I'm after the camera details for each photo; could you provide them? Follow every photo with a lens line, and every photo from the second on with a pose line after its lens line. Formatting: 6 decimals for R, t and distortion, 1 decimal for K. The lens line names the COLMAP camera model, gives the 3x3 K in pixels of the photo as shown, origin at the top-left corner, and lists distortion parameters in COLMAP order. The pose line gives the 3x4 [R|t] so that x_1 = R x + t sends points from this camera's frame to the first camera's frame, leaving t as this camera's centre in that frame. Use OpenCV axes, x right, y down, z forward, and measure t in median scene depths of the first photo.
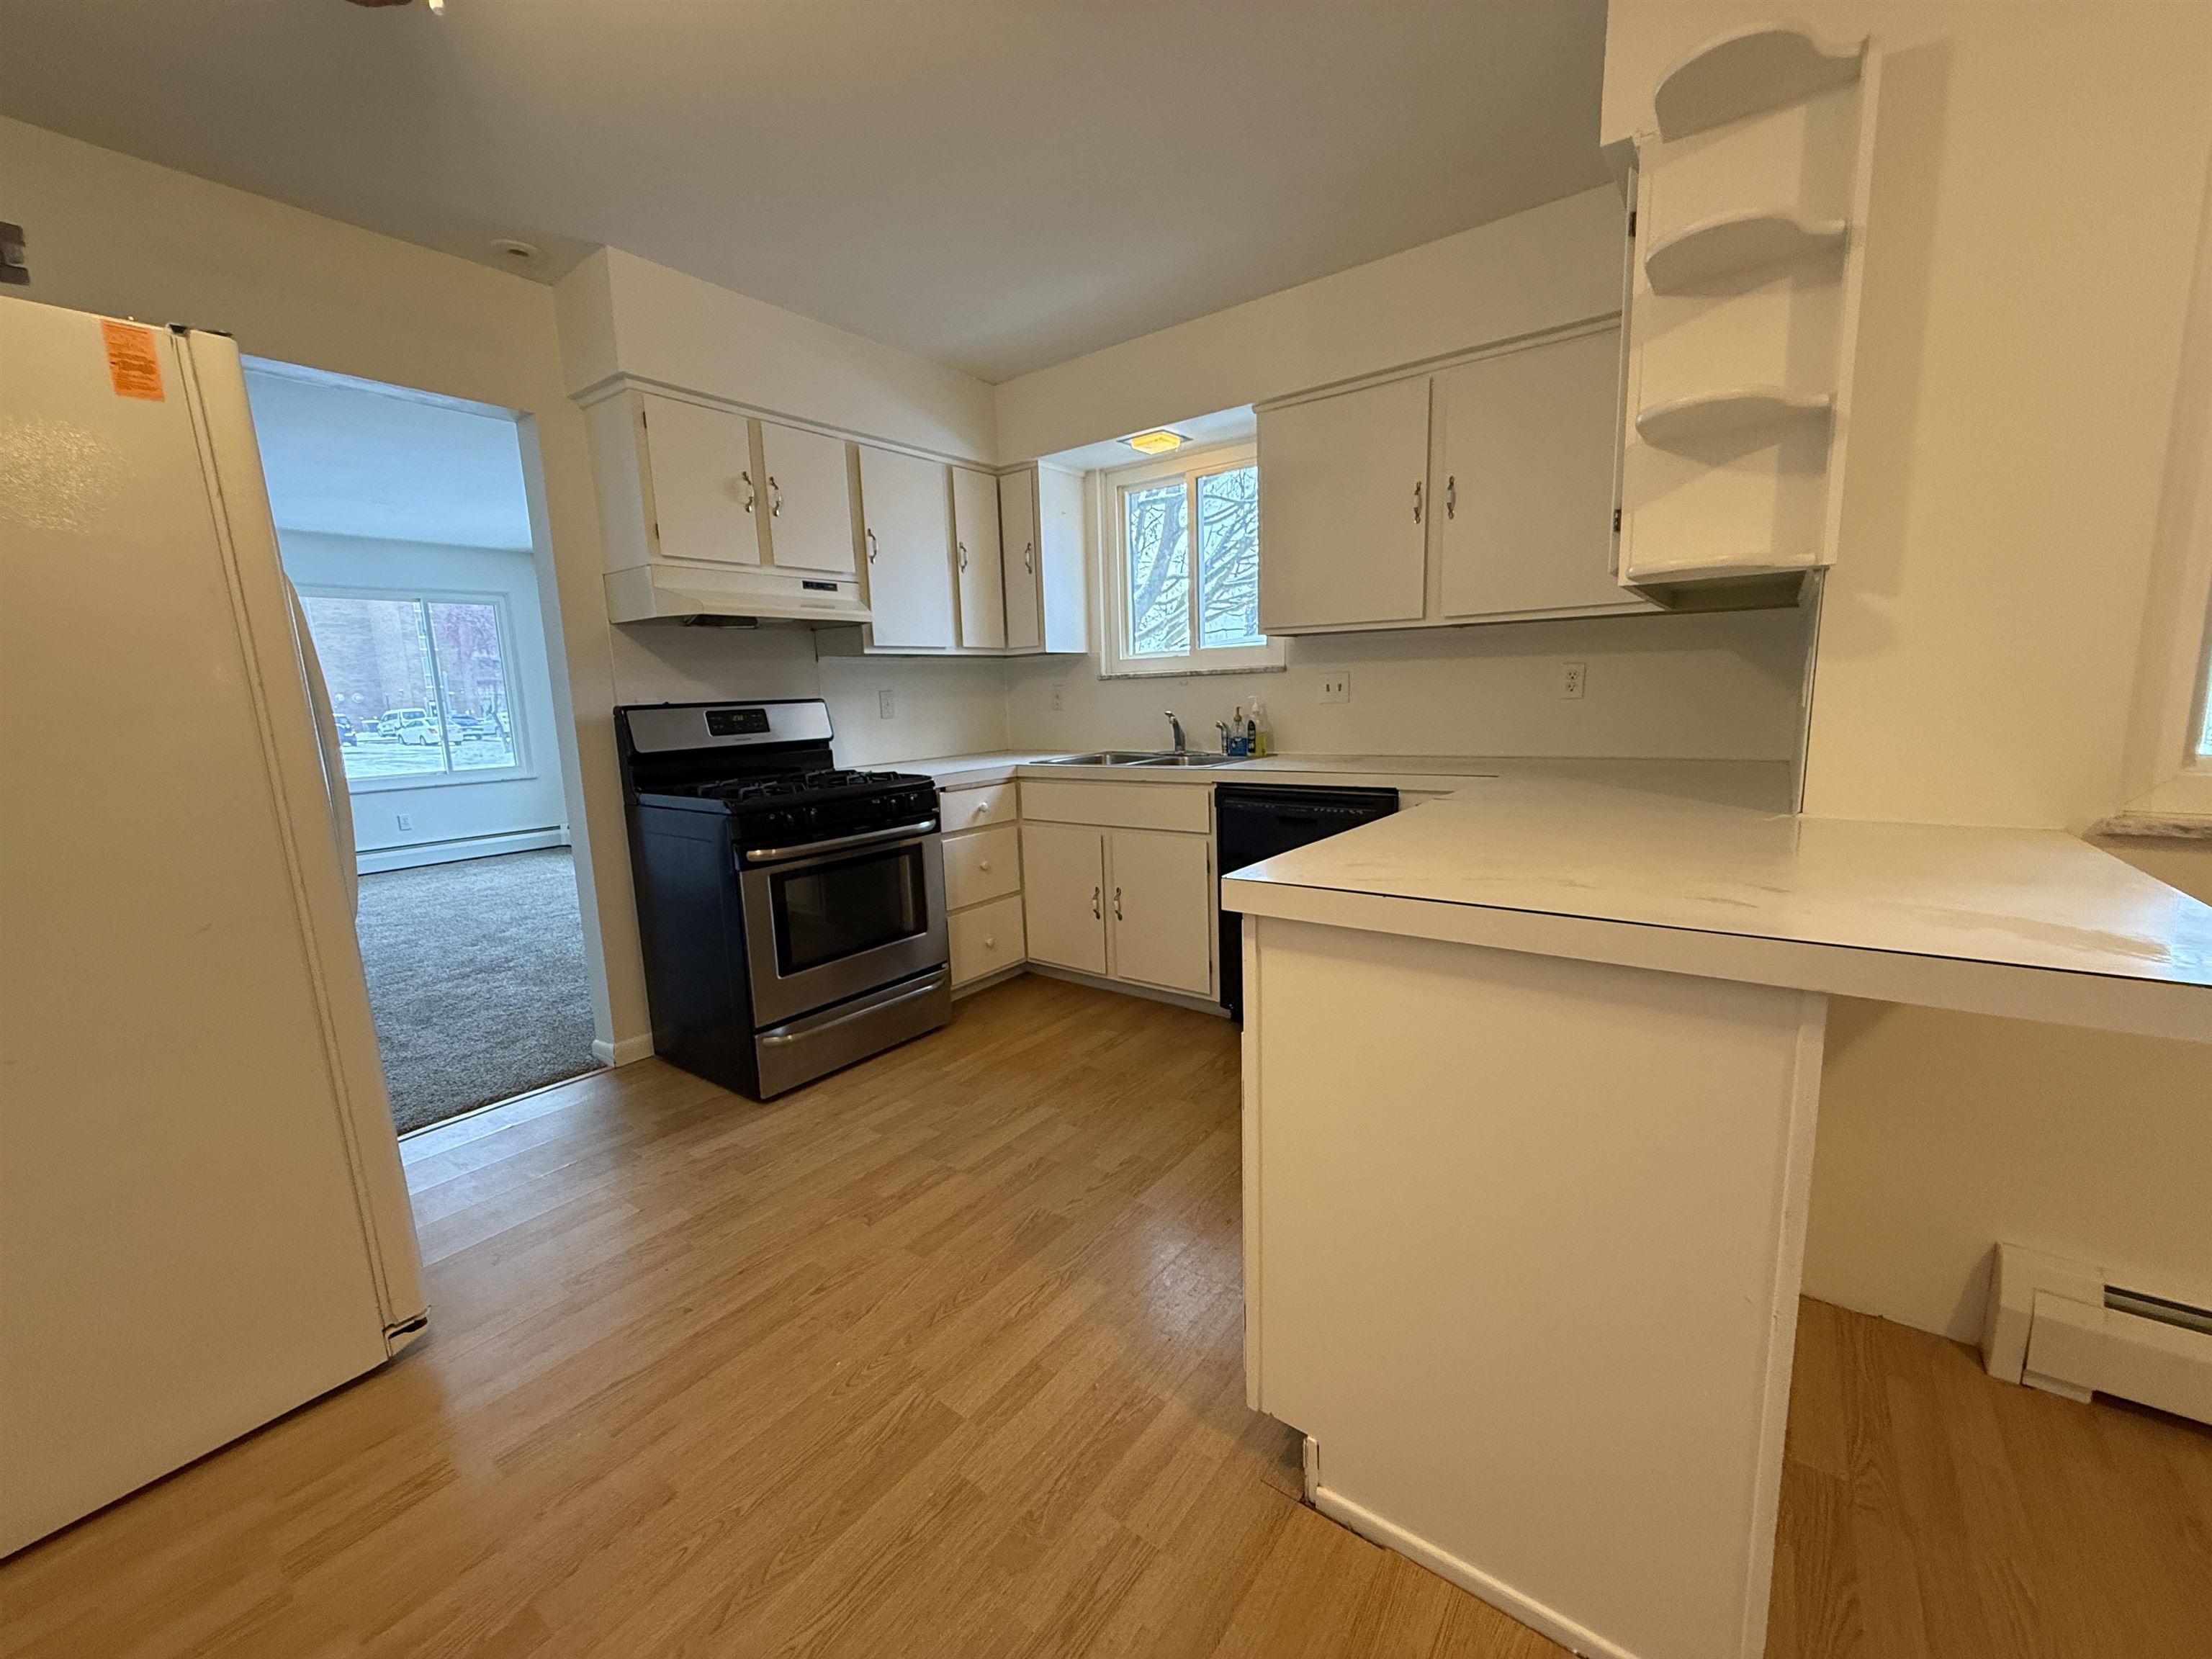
lens RADIAL K [[876.2, 0, 1100.9], [0, 876.2, 830.6], [0, 0, 1]] dist [-0.000507, 0.000166]
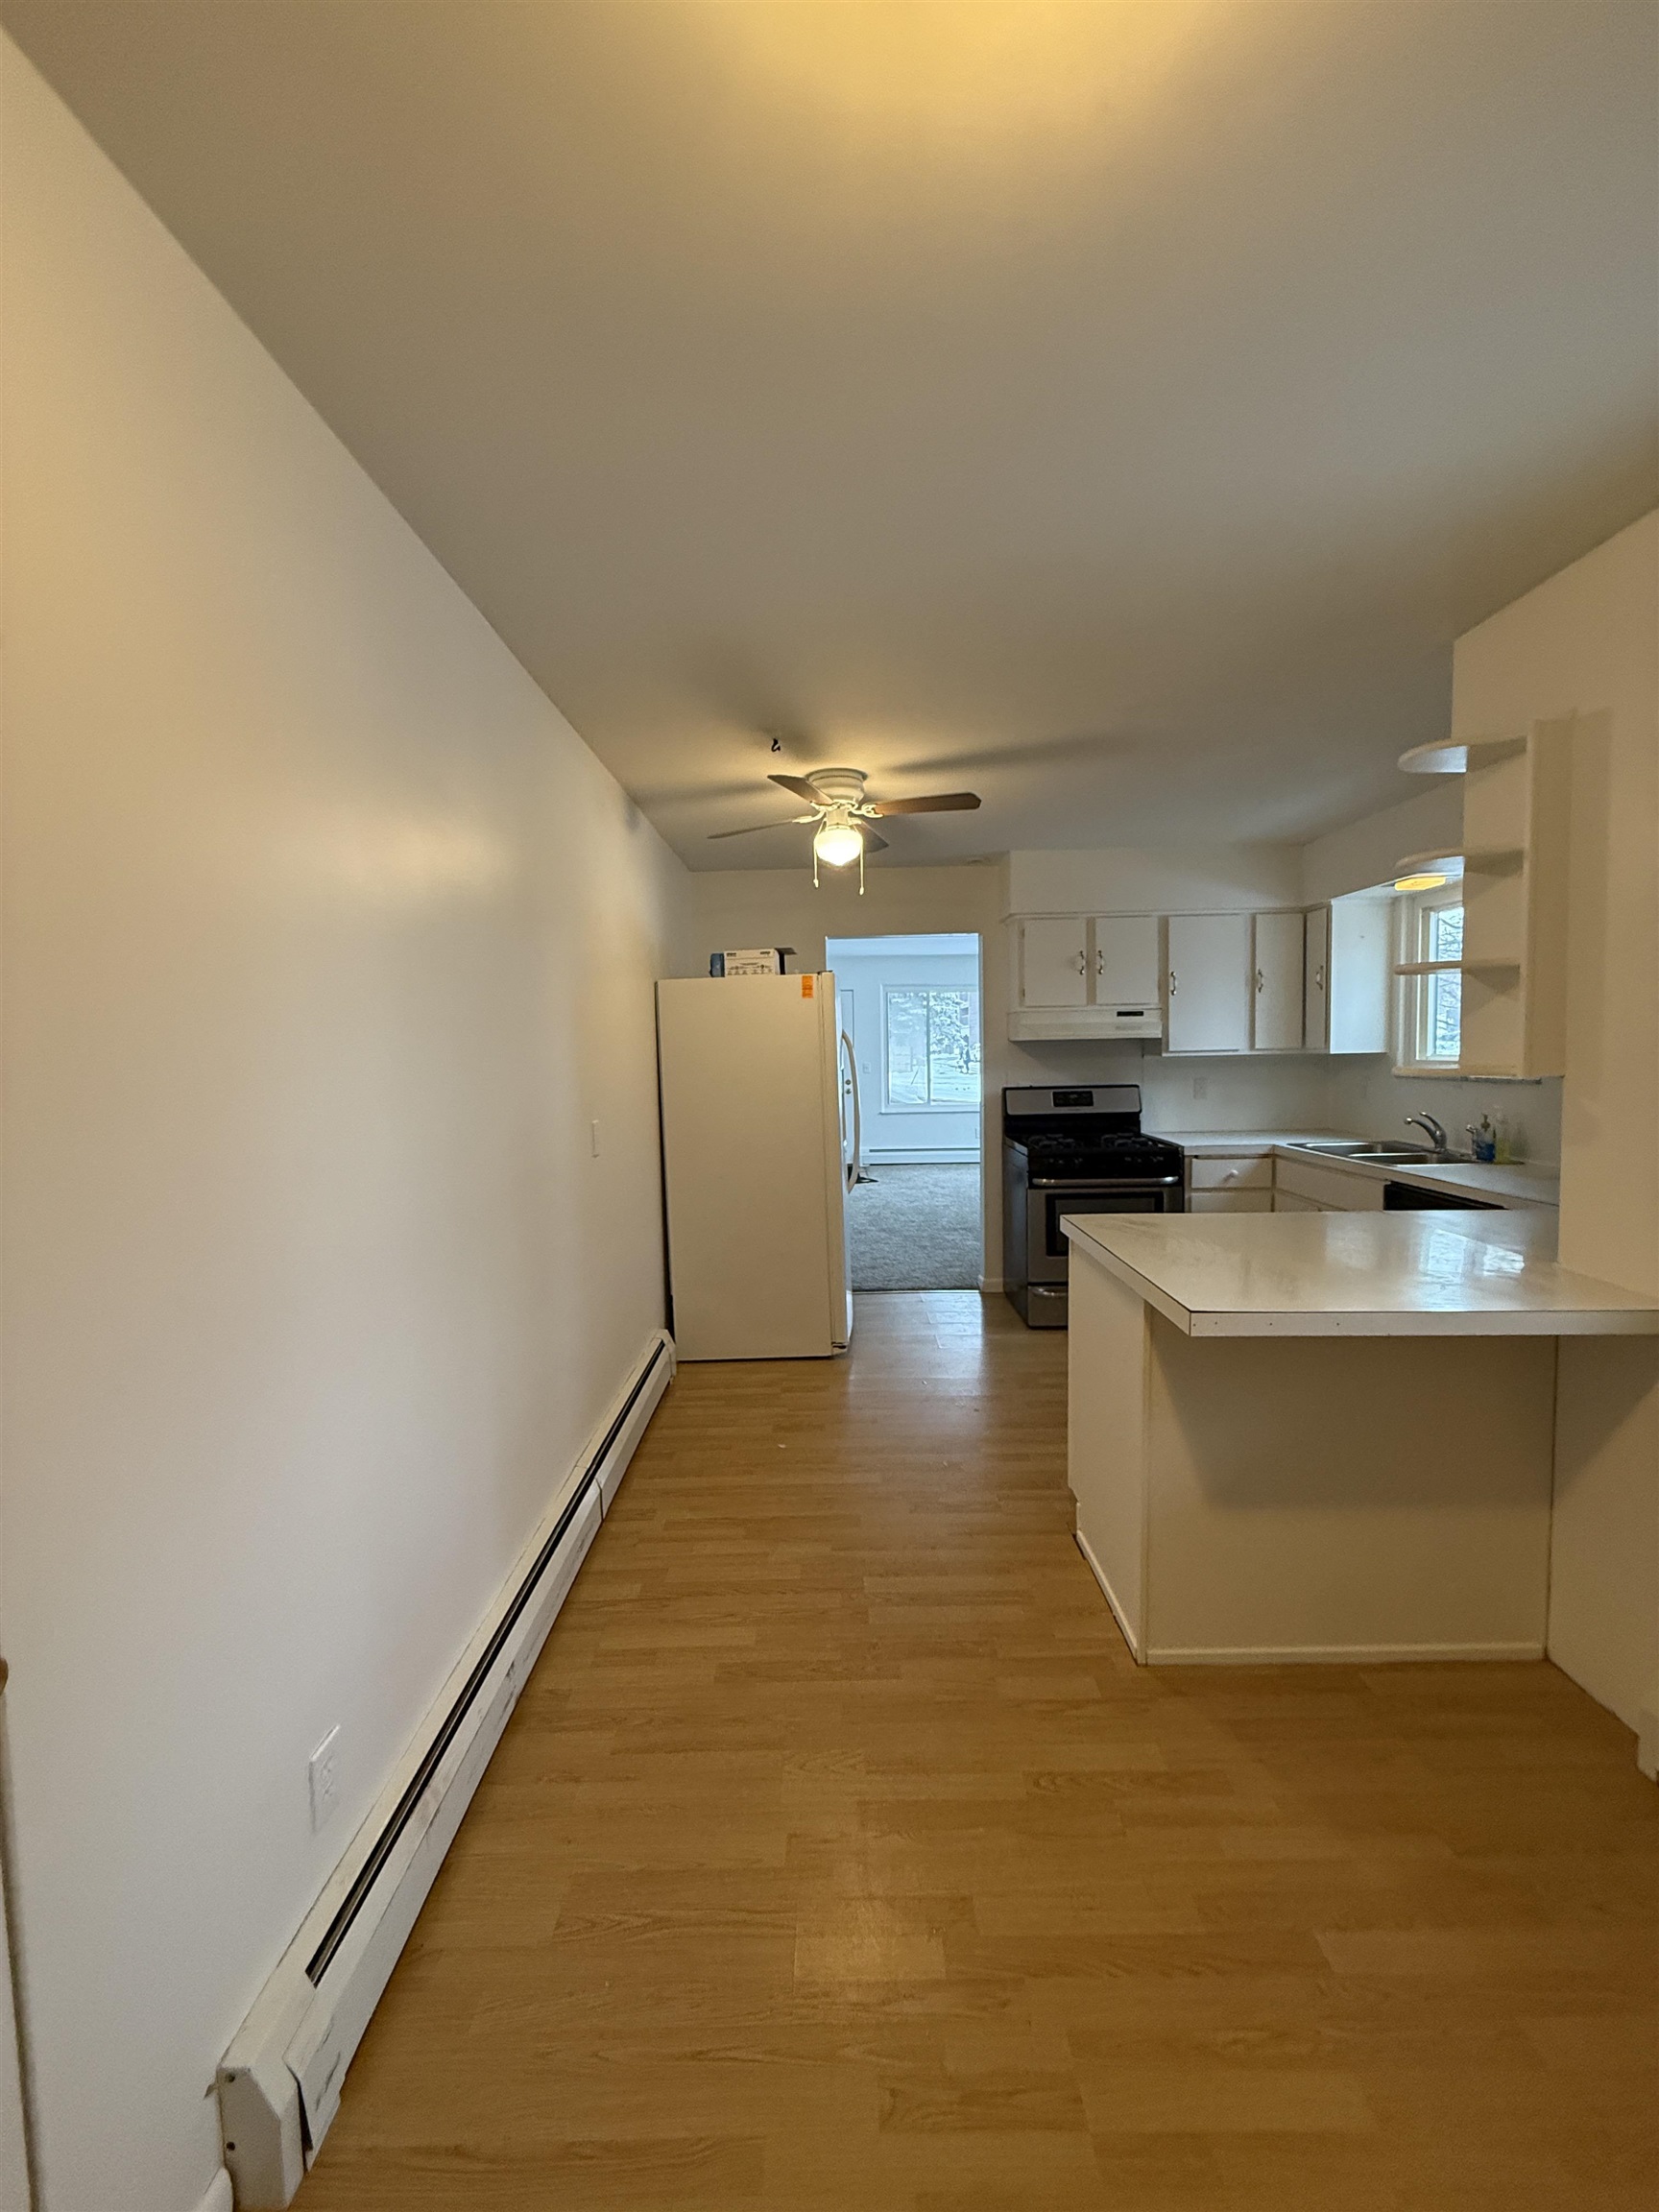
lens RADIAL K [[876.2, 0, 829.2], [0, 876.2, 1098.9], [0, 0, 1]] dist [-0.000507, 0.000166]
pose [[0.599091, 0.072278, -0.797412, 0.568102], [-0.128787, 0.991648, -0.006874, -0.053460], [0.790255, 0.106814, 0.603397, -0.301002]]
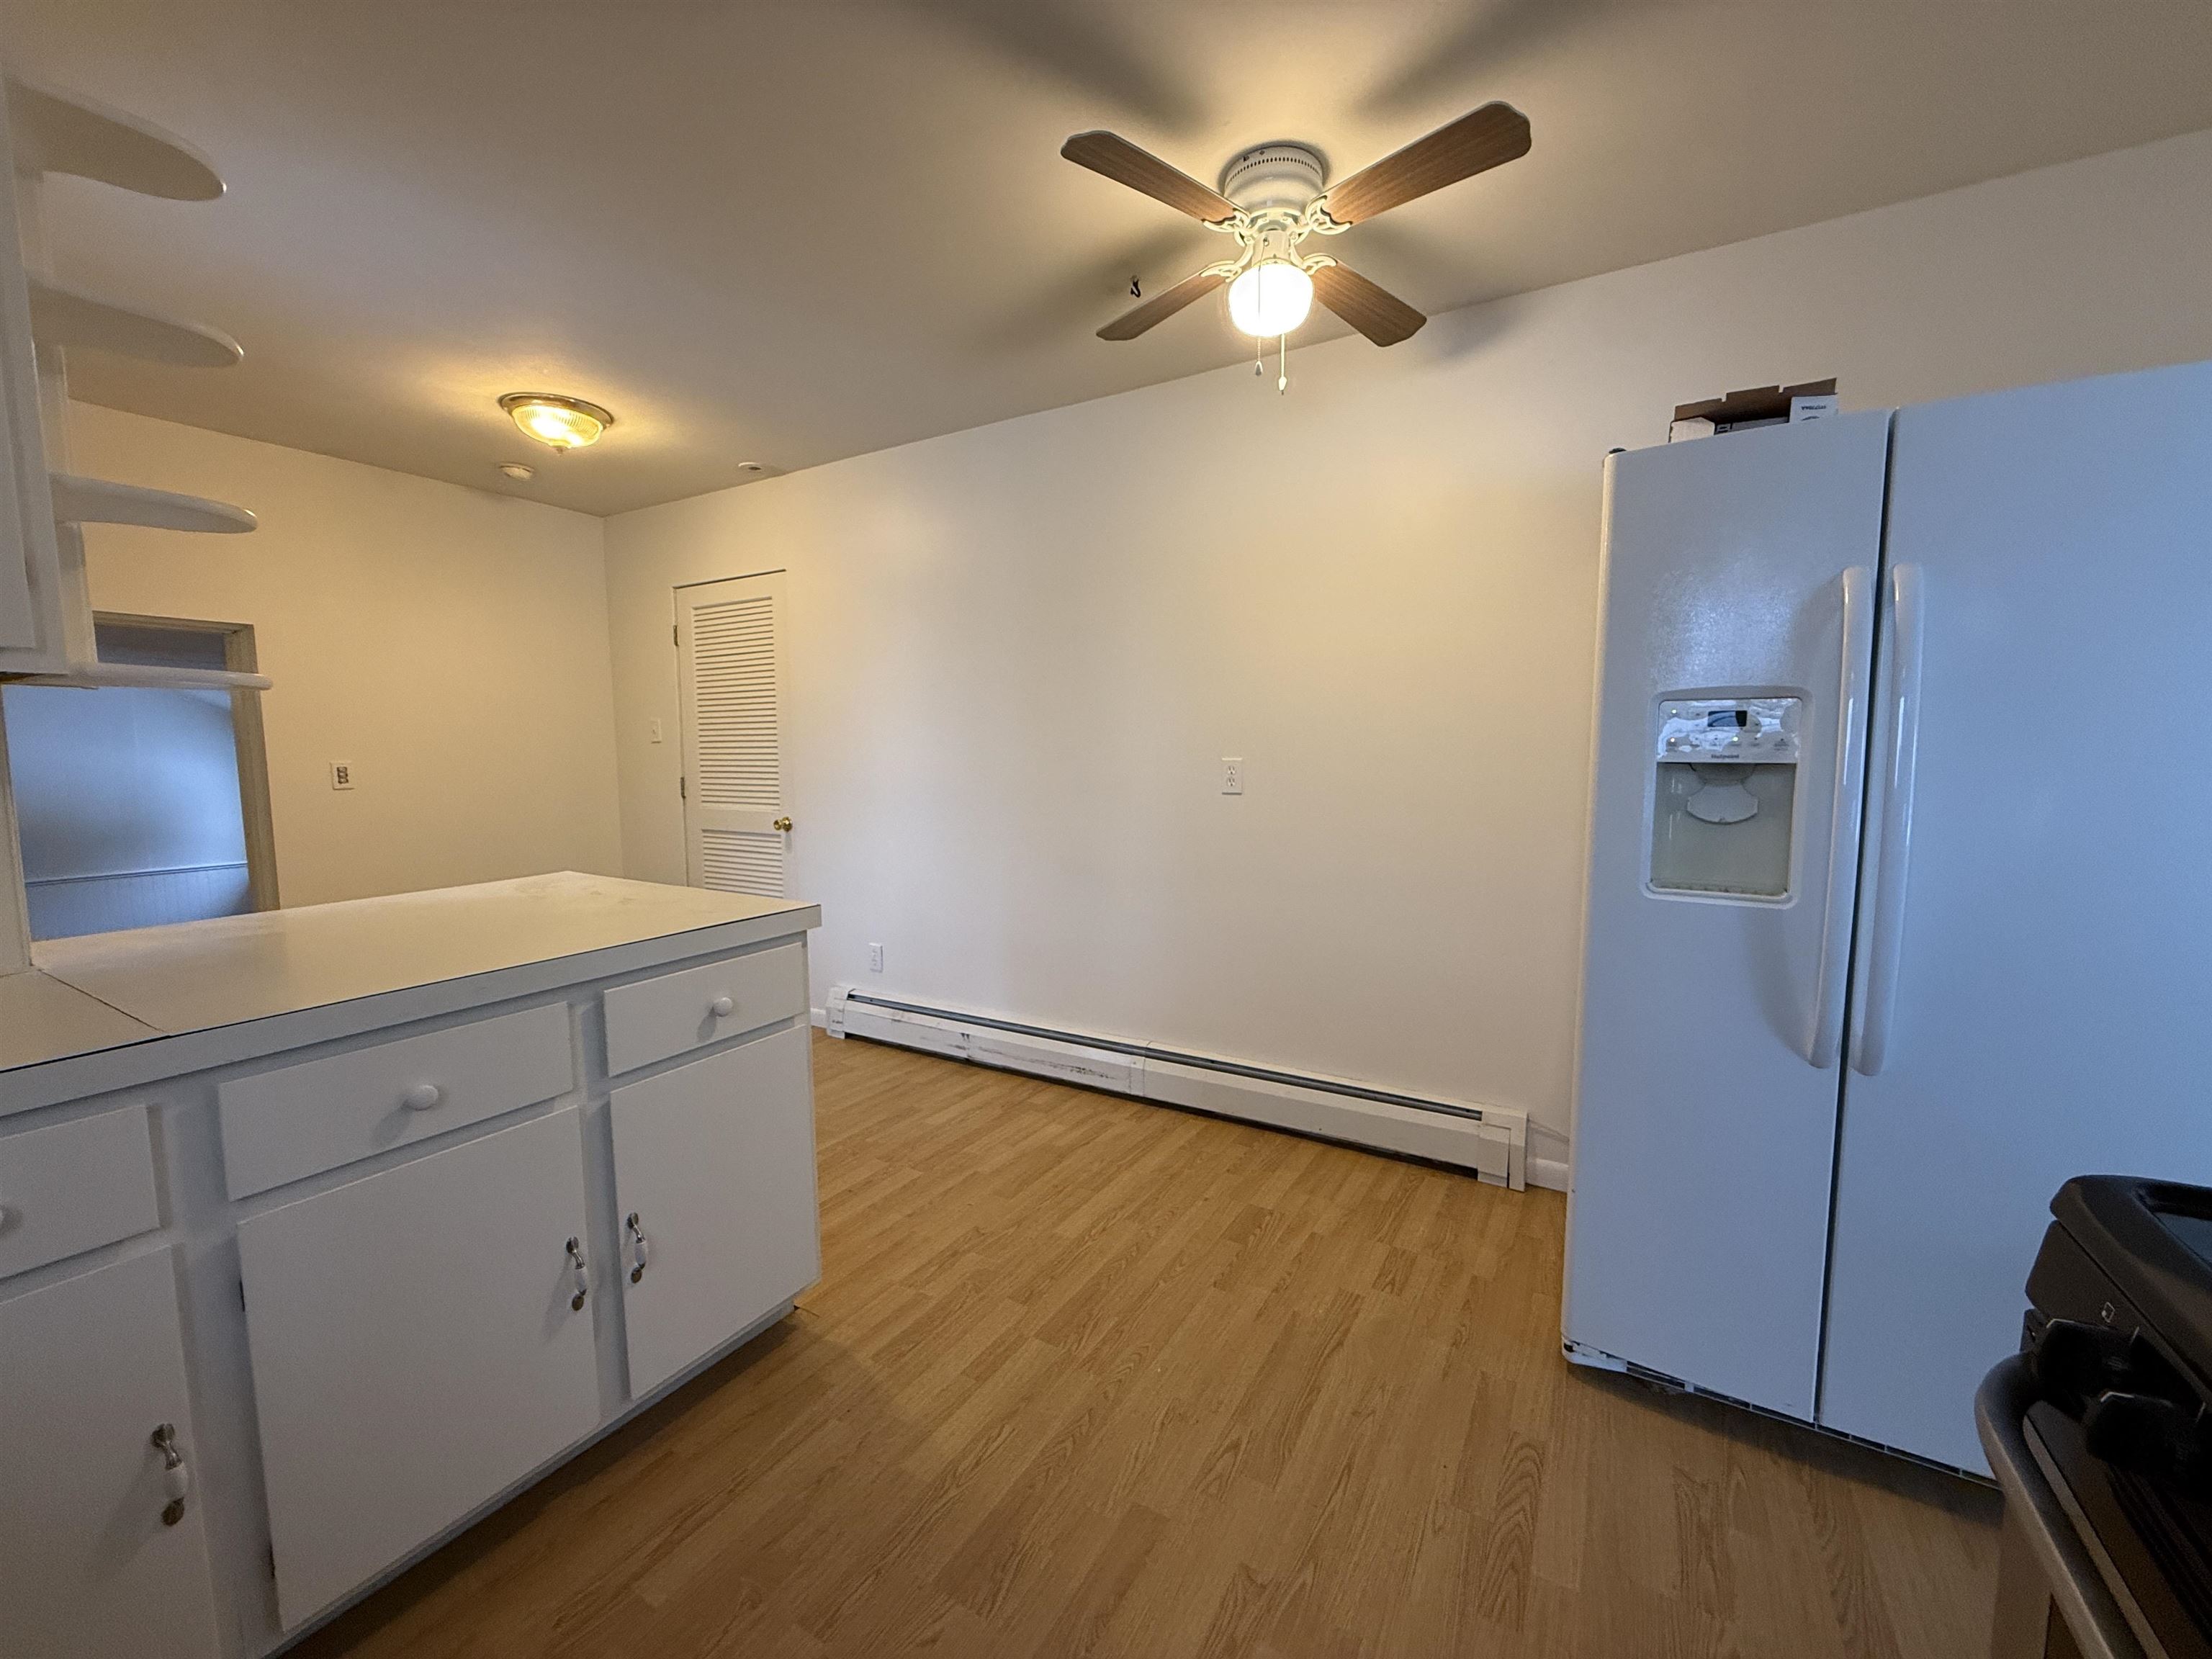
lens RADIAL K [[876.2, 0, 1100.9], [0, 876.2, 830.6], [0, 0, 1]] dist [-0.000507, 0.000166]
pose [[-0.993576, 0.051985, -0.100524, -0.073485], [0.025146, 0.967459, 0.251774, -0.162785], [0.110341, 0.247628, -0.962551, 0.925100]]
